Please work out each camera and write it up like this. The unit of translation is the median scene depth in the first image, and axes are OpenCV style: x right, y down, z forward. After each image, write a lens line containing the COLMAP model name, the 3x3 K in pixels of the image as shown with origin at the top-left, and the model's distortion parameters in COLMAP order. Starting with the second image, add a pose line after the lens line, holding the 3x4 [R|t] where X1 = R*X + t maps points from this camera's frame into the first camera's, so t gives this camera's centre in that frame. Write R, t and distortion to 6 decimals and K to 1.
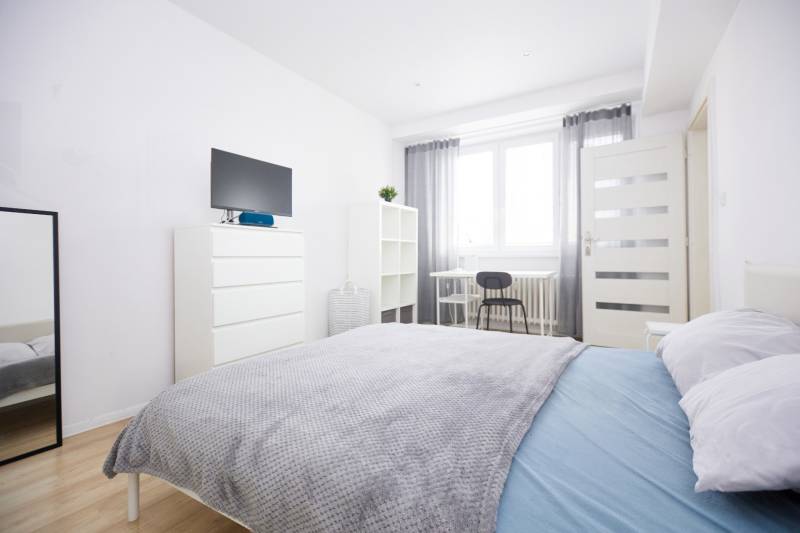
lens RADIAL K [[368.4, 0, 394.7], [0, 368.4, 255.5], [0, 0, 1]] dist [0.010061, -0.003112]
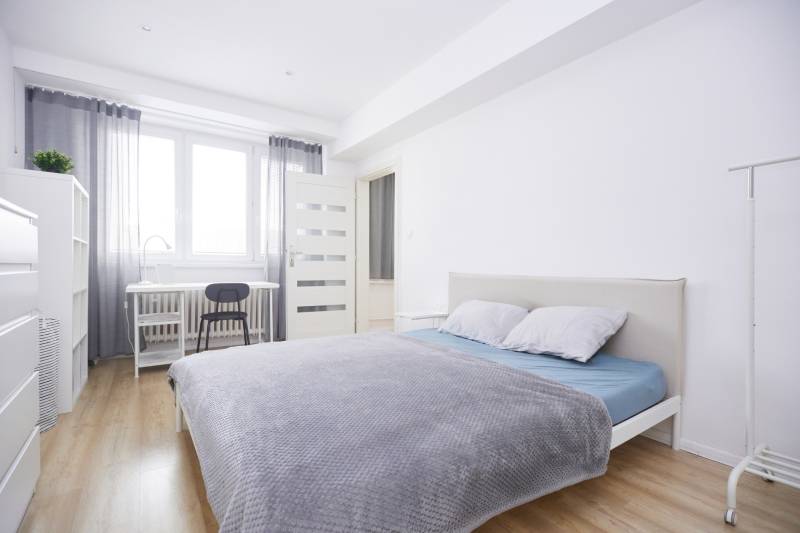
lens RADIAL K [[368.4, 0, 394.3], [0, 368.4, 273.9], [0, 0, 1]] dist [0.010061, -0.003112]
pose [[0.415450, -0.004305, 0.909606, -0.372495], [-0.012655, 0.999865, 0.010512, 0.005931], [-0.909528, -0.015878, 0.415339, 0.239694]]
